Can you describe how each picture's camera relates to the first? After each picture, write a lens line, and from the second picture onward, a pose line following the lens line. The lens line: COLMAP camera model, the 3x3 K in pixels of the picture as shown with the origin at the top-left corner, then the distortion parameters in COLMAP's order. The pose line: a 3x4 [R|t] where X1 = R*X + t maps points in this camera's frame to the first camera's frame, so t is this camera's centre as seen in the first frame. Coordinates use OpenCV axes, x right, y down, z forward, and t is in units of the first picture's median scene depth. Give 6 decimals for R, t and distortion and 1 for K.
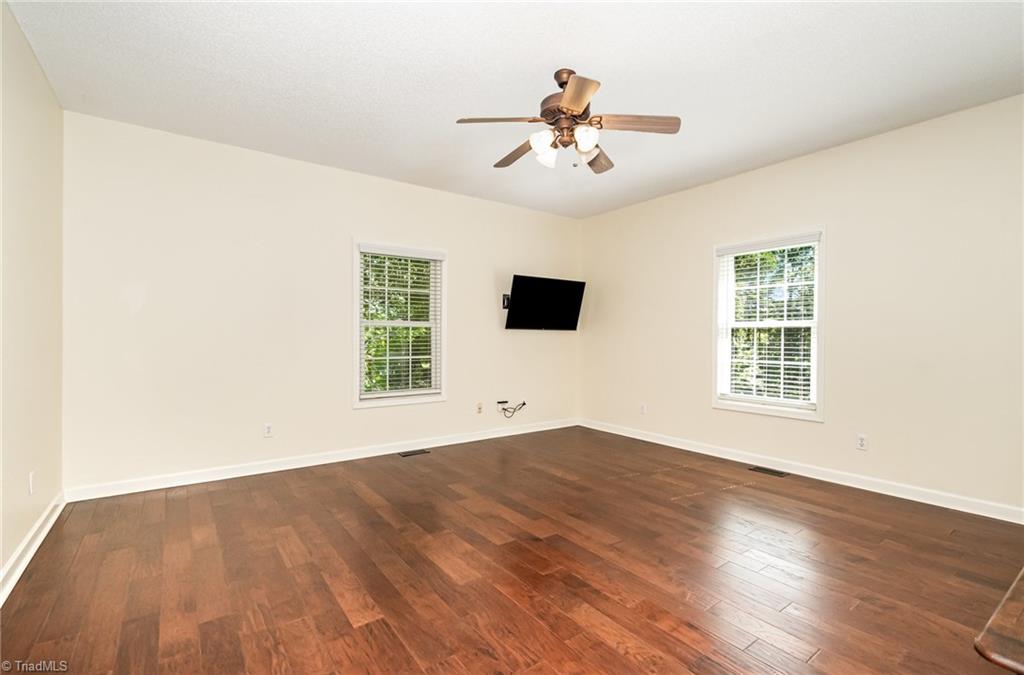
lens RADIAL K [[461.6, 0, 516.2], [0, 461.6, 337.5], [0, 0, 1]] dist [0.010052, -0.005955]
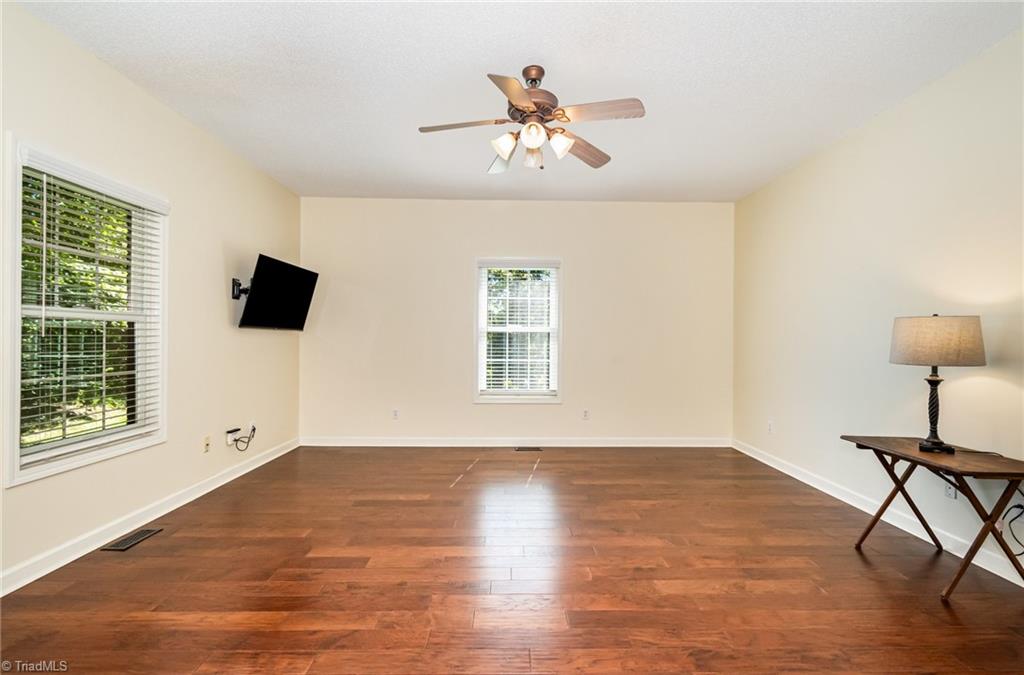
lens RADIAL K [[461.6, 0, 516.2], [0, 461.6, 337.5], [0, 0, 1]] dist [0.010052, -0.005955]
pose [[0.574231, 0.007370, 0.818660, -0.429088], [-0.004401, 0.999973, -0.005915, -0.000310], [-0.818682, -0.000207, 0.574248, 0.283417]]
